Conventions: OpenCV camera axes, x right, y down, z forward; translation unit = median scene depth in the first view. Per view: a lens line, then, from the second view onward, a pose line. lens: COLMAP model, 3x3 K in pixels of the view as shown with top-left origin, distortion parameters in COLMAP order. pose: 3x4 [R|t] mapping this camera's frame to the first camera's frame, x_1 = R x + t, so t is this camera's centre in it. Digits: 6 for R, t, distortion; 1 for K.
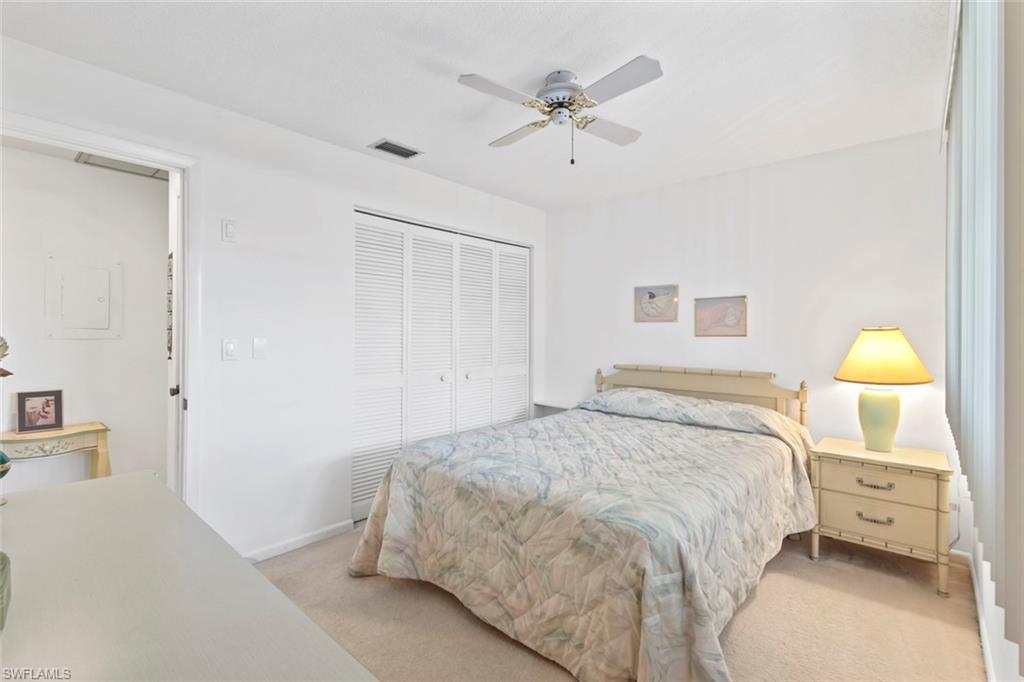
lens RADIAL K [[472.3, 0, 509.8], [0, 472.3, 333.9], [0, 0, 1]] dist [-0.000409, 0.002806]
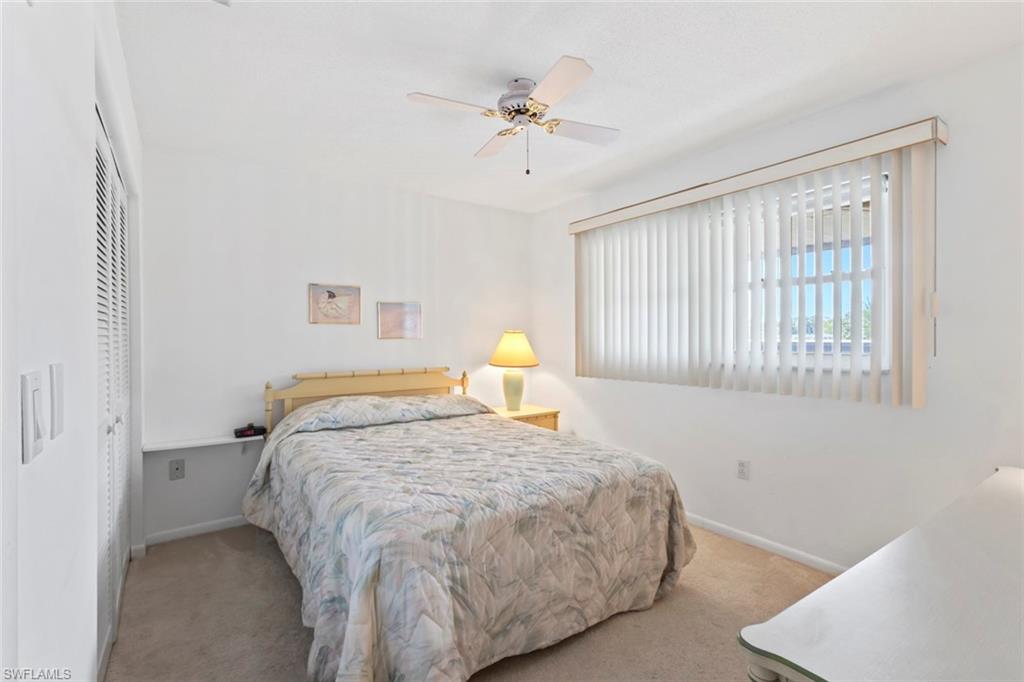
lens RADIAL K [[472.3, 0, 510.7], [0, 472.3, 339.8], [0, 0, 1]] dist [-0.000409, 0.002806]
pose [[0.226956, -0.015289, 0.973785, -0.646847], [0.008339, 0.999871, 0.013755, -0.005205], [-0.973869, 0.004999, 0.227054, 0.576678]]
